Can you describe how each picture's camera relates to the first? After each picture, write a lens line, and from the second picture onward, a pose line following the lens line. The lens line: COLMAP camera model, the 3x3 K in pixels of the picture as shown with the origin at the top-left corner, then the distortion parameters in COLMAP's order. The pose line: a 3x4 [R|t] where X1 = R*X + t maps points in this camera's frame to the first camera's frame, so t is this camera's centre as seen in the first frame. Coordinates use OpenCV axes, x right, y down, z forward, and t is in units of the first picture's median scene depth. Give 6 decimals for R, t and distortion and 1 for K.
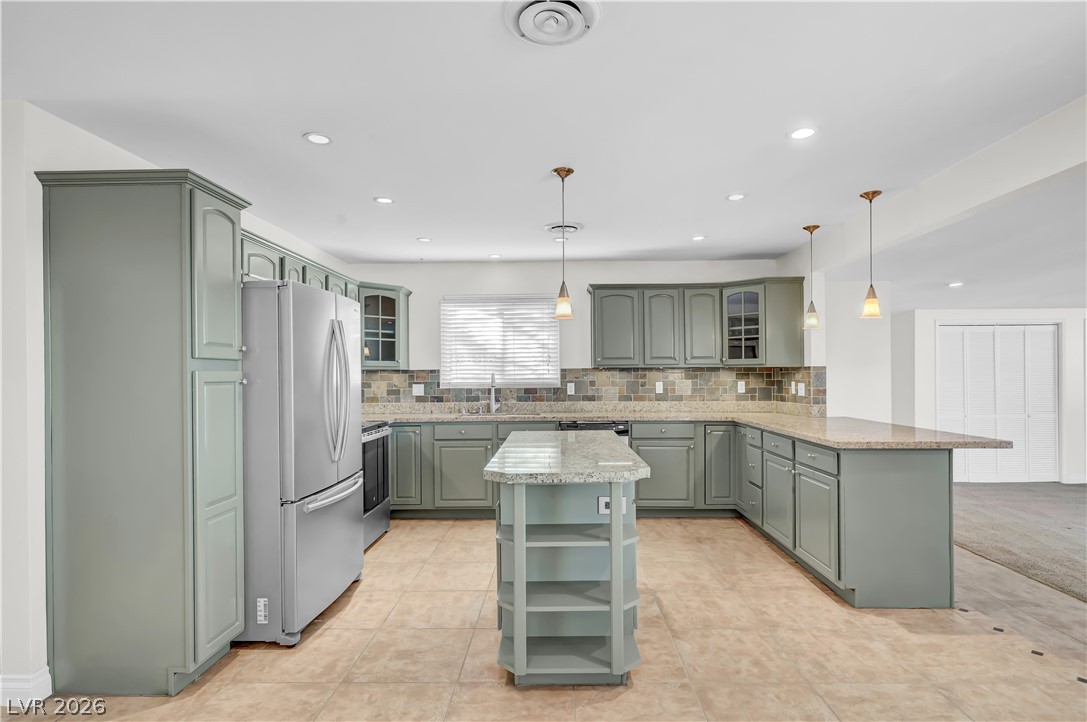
lens RADIAL K [[558.3, 0, 553.5], [0, 558.3, 374.6], [0, 0, 1]] dist [-0.000840, -0.000036]
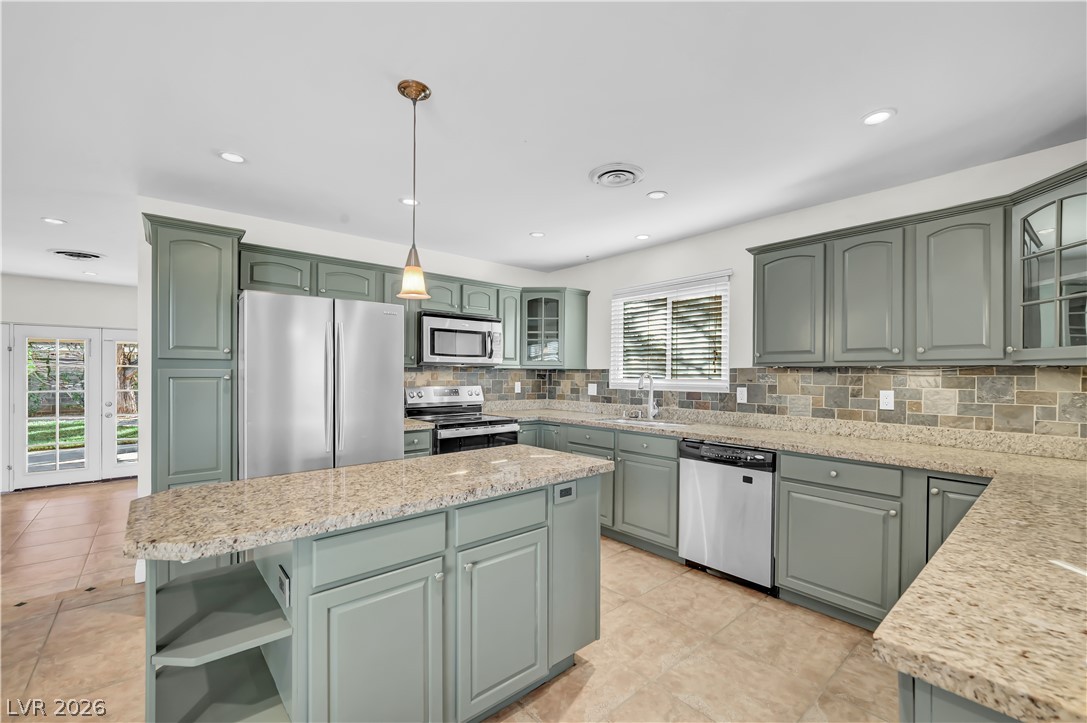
lens RADIAL K [[453.6, 0, 555.8], [0, 453.6, 376.1], [0, 0, 1]] dist [-0.000001, 0.000035]
pose [[0.670565, 0.014376, -0.741712, 0.339451], [-0.010843, 0.999895, 0.009577, -0.003406], [0.741772, 0.001620, 0.670650, 0.445372]]
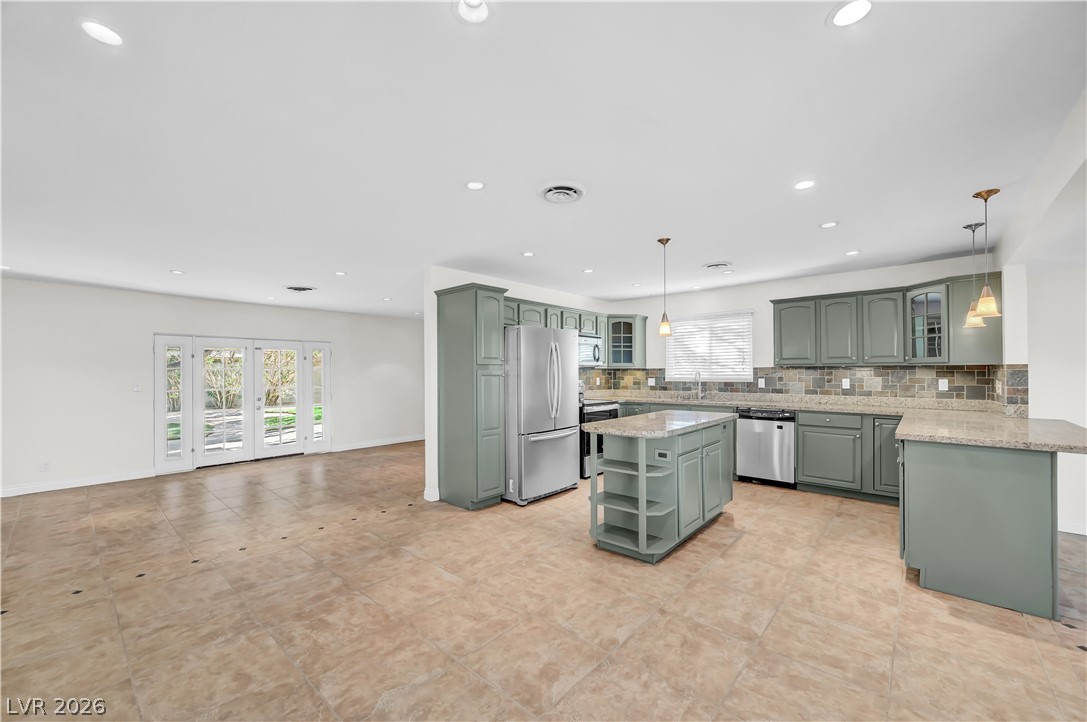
lens RADIAL K [[433.3, 0, 547.8], [0, 433.3, 371.8], [0, 0, 1]] dist [-0.000244, -0.000065]
pose [[0.761365, 0.002936, -0.648317, 0.325376], [-0.001976, 0.999996, 0.002208, -0.001802], [0.648320, -0.000401, 0.761367, -0.071417]]
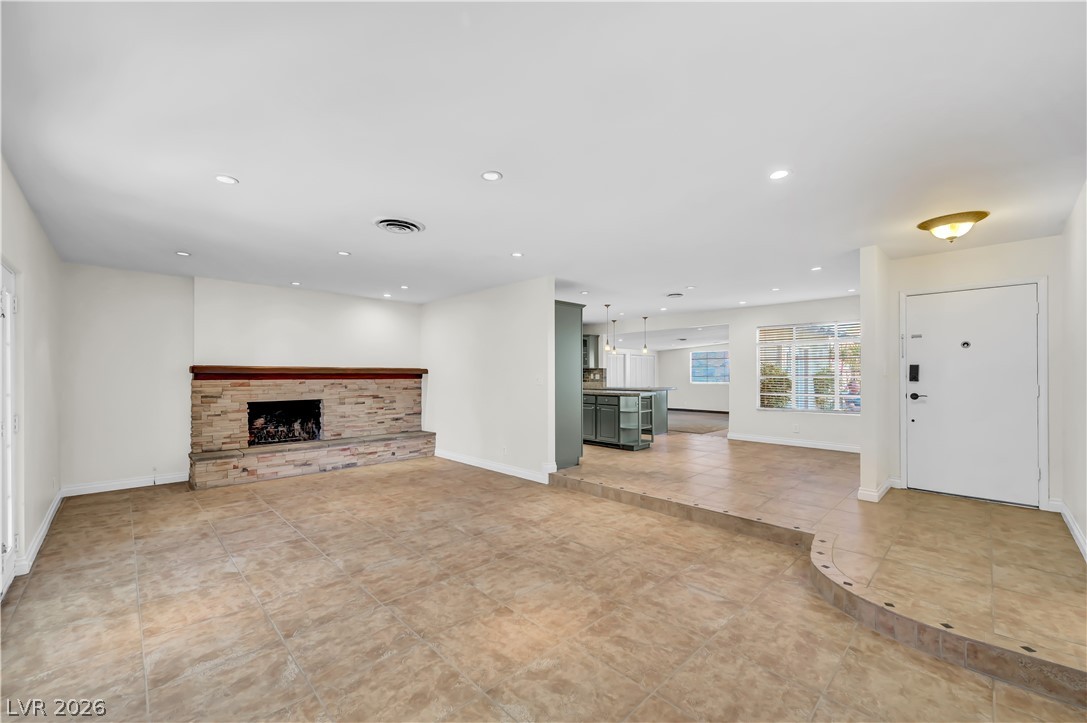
lens RADIAL K [[429.9, 0, 554.7], [0, 429.9, 376.6], [0, 0, 1]] dist [-0.000575, -0.000138]
pose [[0.694397, 0.002556, 0.719588, -1.164809], [-0.000610, 0.999995, -0.002963, 0.030384], [-0.719592, 0.001619, 0.694395, -0.289305]]
